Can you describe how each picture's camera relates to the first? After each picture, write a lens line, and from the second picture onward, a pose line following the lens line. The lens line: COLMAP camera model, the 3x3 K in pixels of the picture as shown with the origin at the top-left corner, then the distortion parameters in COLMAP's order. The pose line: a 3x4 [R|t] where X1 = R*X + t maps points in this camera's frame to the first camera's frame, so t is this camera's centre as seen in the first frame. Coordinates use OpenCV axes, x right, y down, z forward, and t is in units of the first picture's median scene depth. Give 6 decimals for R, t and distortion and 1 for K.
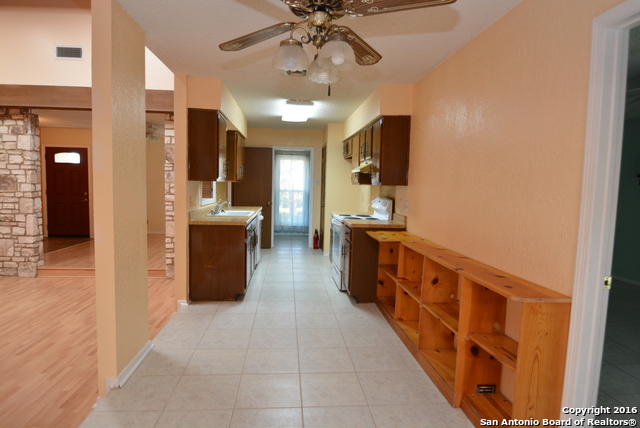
lens RADIAL K [[373.2, 0, 324.3], [0, 373.2, 208.3], [0, 0, 1]] dist [-0.028470, 0.000106]
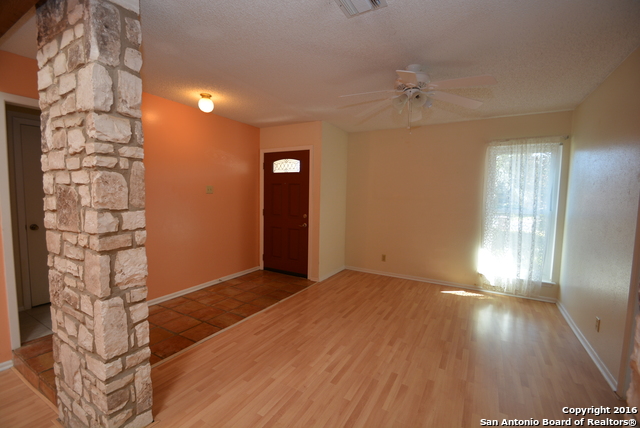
lens RADIAL K [[281.3, 0, 320.6], [0, 281.3, 213.2], [0, 0, 1]] dist [0.000503, -0.000167]
pose [[0.811516, 0.033971, -0.583342, -0.480692], [-0.039973, 0.999197, 0.002581, -0.072842], [0.582961, 0.021223, 0.812223, 0.899567]]
